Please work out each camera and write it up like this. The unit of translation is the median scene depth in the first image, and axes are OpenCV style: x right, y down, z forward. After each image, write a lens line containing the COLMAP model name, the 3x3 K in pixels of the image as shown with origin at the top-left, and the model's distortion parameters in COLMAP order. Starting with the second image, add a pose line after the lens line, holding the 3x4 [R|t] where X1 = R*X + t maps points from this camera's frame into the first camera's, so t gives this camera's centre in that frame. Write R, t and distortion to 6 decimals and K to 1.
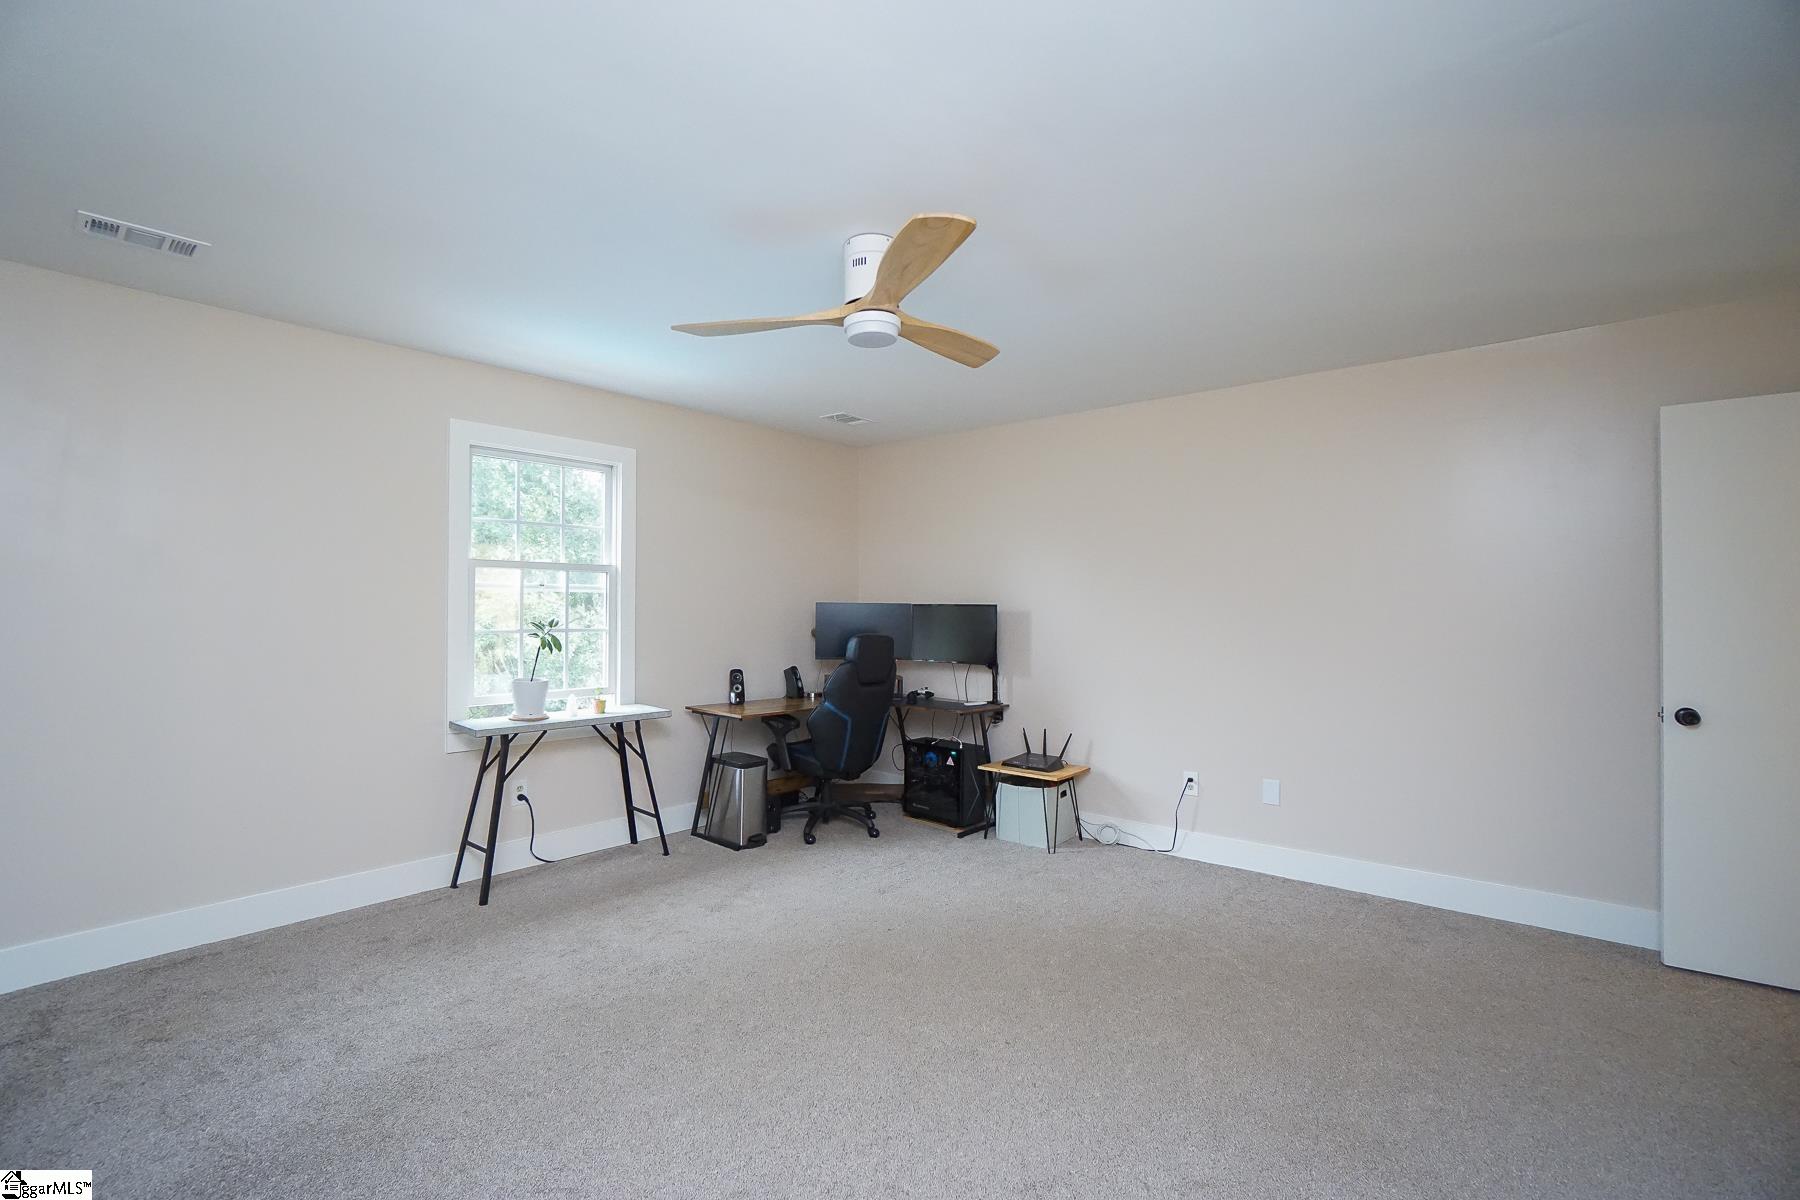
lens RADIAL K [[795.8, 0, 891.4], [0, 795.8, 602.5], [0, 0, 1]] dist [-0.000441, -0.000033]
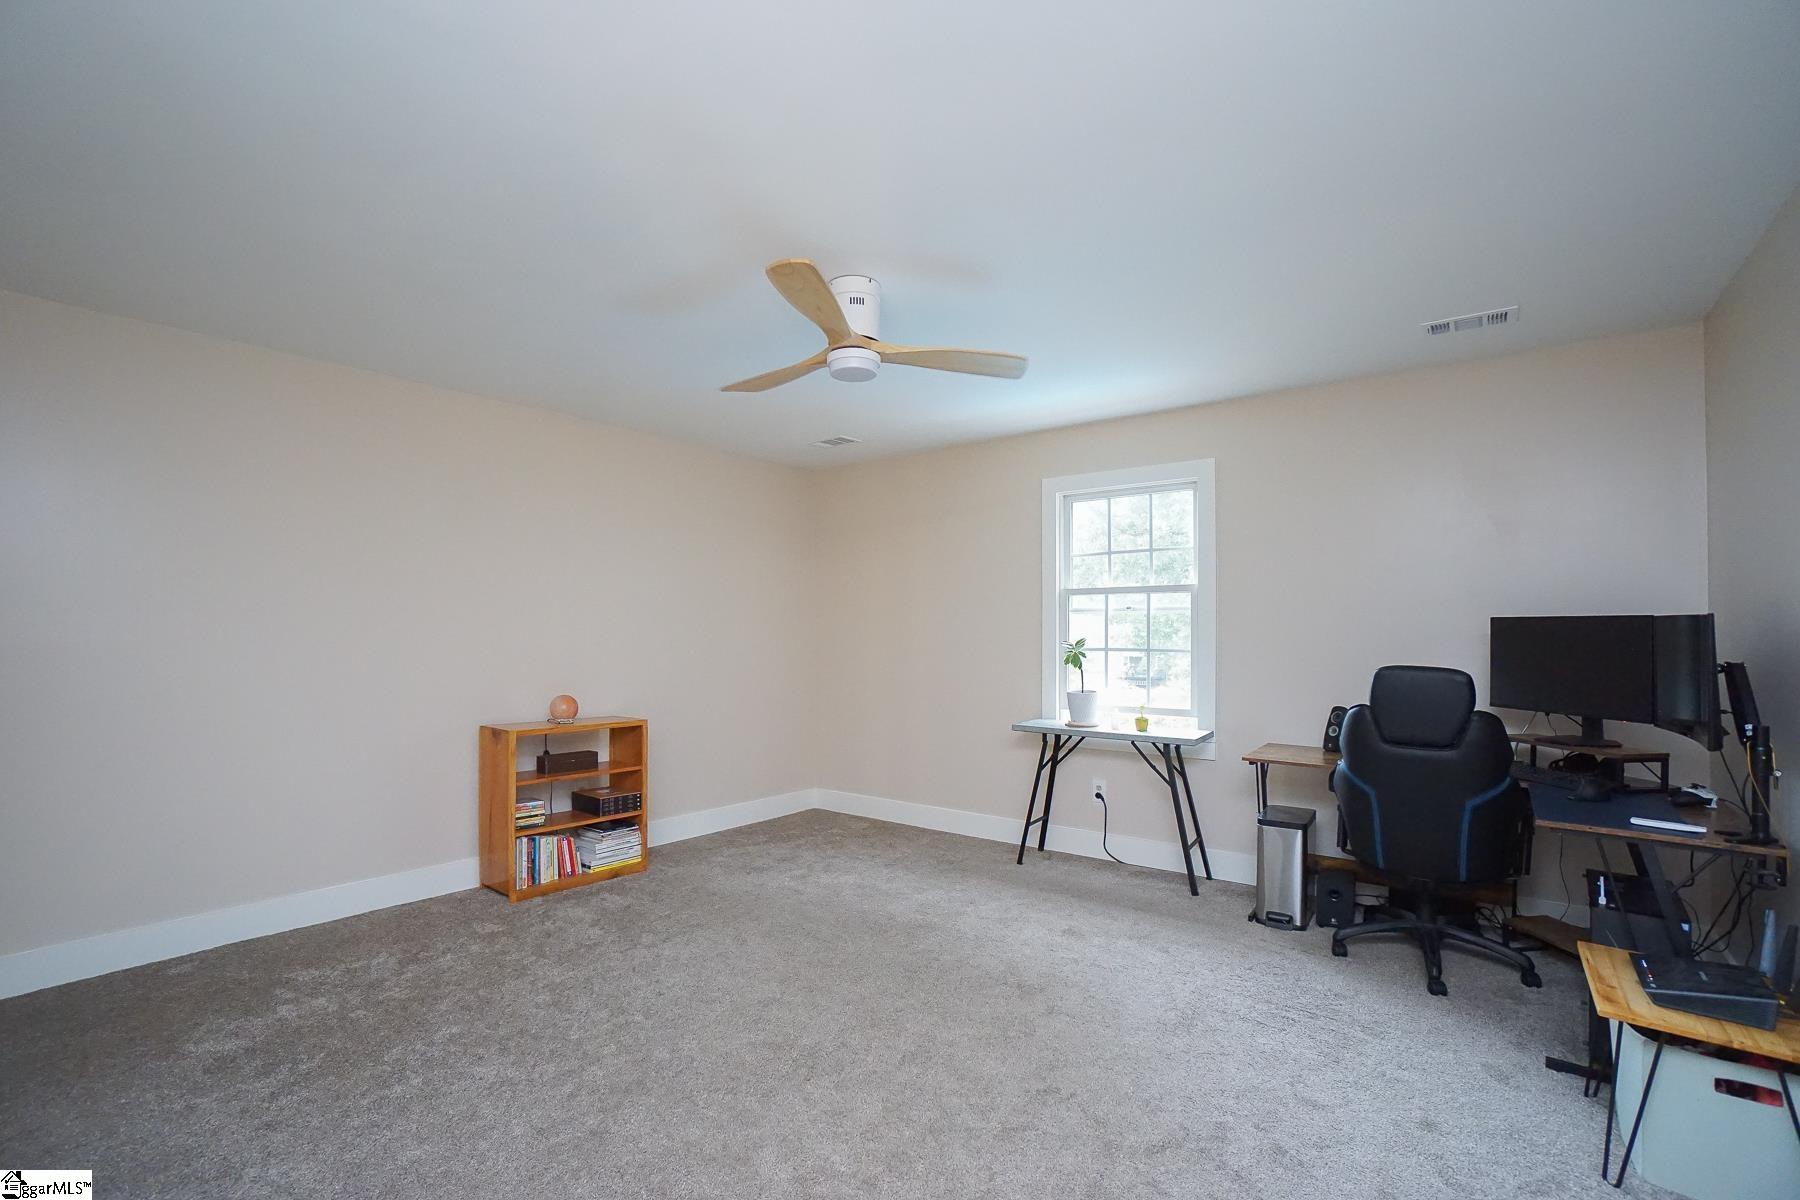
lens RADIAL K [[810.1, 0, 897.6], [0, 810.1, 632.3], [0, 0, 1]] dist [-0.000738, -0.000080]
pose [[0.093267, -0.007000, -0.995617, 0.654072], [-0.001305, 0.999974, -0.007153, 0.020789], [0.995640, 0.001967, 0.093255, 0.602919]]
